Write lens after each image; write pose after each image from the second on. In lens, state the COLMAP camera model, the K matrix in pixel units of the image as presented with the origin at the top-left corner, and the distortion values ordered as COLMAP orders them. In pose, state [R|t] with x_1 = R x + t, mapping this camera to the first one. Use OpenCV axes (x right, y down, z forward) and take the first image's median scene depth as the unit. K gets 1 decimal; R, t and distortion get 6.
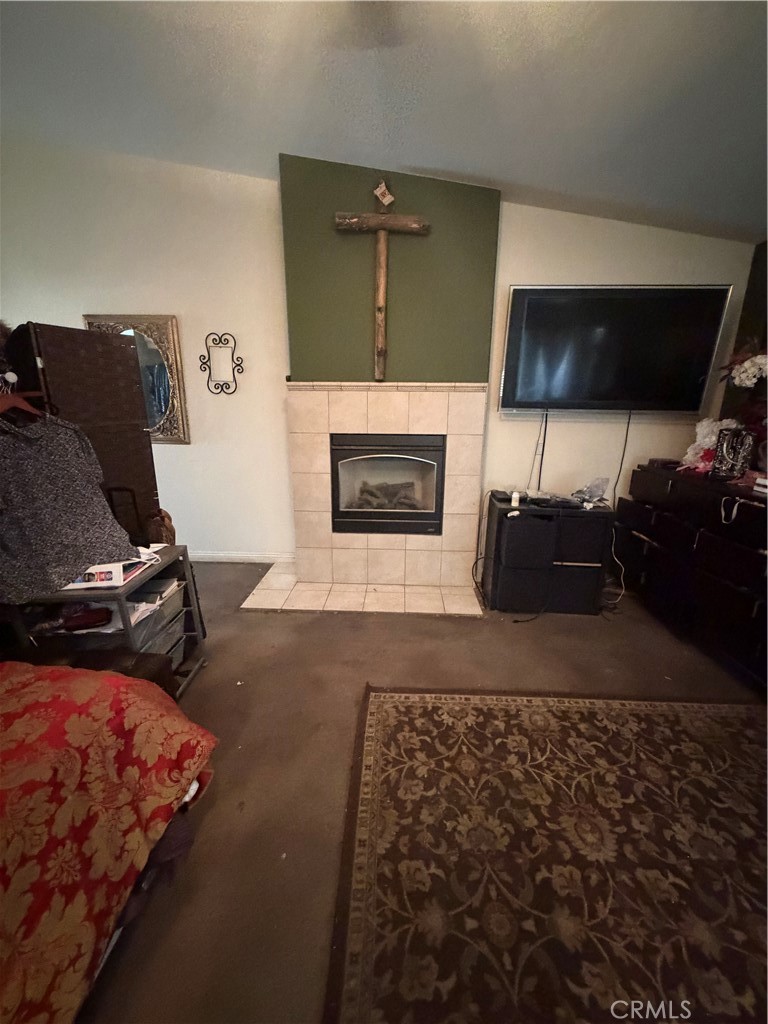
lens RADIAL K [[405.0, 0, 384.2], [0, 405.0, 511.4], [0, 0, 1]] dist [-0.000344, -0.000199]
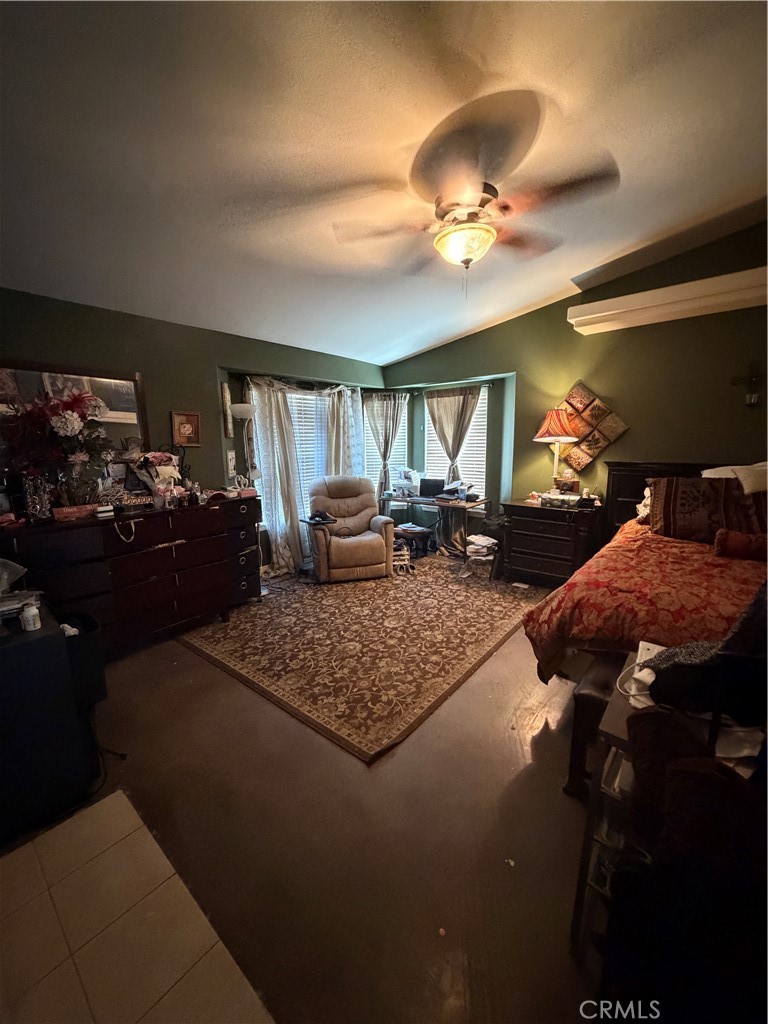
lens RADIAL K [[405.0, 0, 382.4], [0, 405.0, 512.9], [0, 0, 1]] dist [-0.000344, -0.000199]
pose [[-0.790302, -0.110699, 0.602635, -0.674643], [0.164905, 0.908824, 0.383203, -0.510386], [-0.590110, 0.402224, -0.699991, 1.730560]]
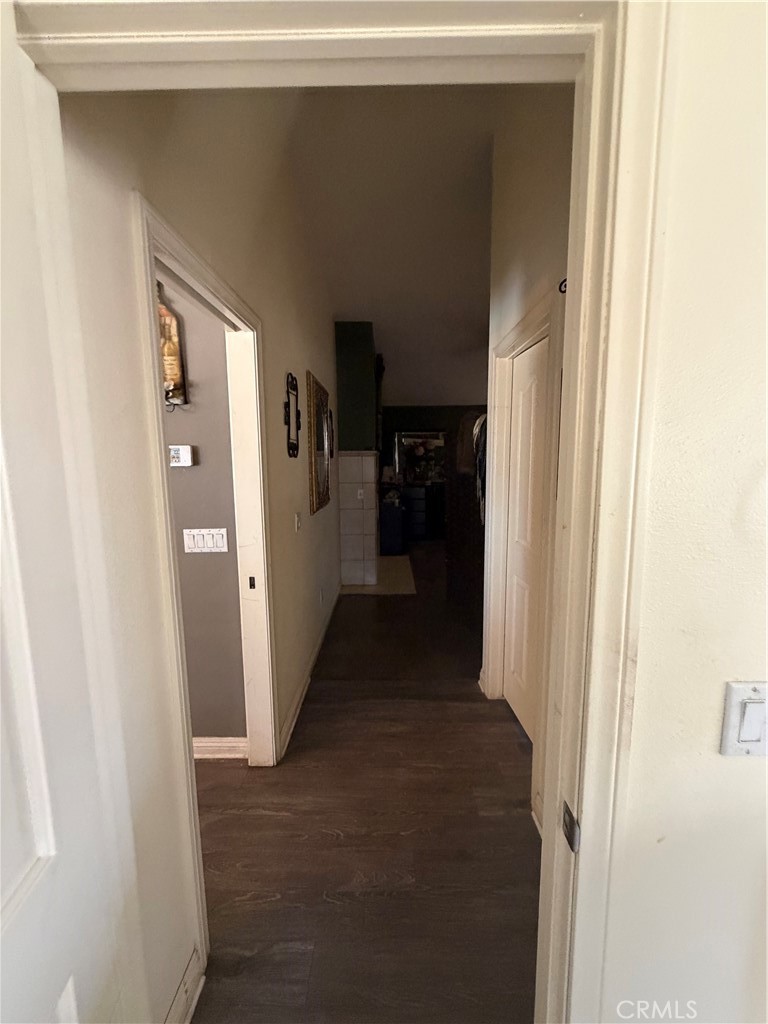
lens RADIAL K [[405.0, 0, 383.4], [0, 405.0, 512.1], [0, 0, 1]] dist [-0.000344, -0.000199]
pose [[-0.033176, -0.136100, 0.990139, -3.090192], [0.282569, 0.948989, 0.139912, -0.526087], [-0.958673, 0.284424, 0.006974, 1.762337]]
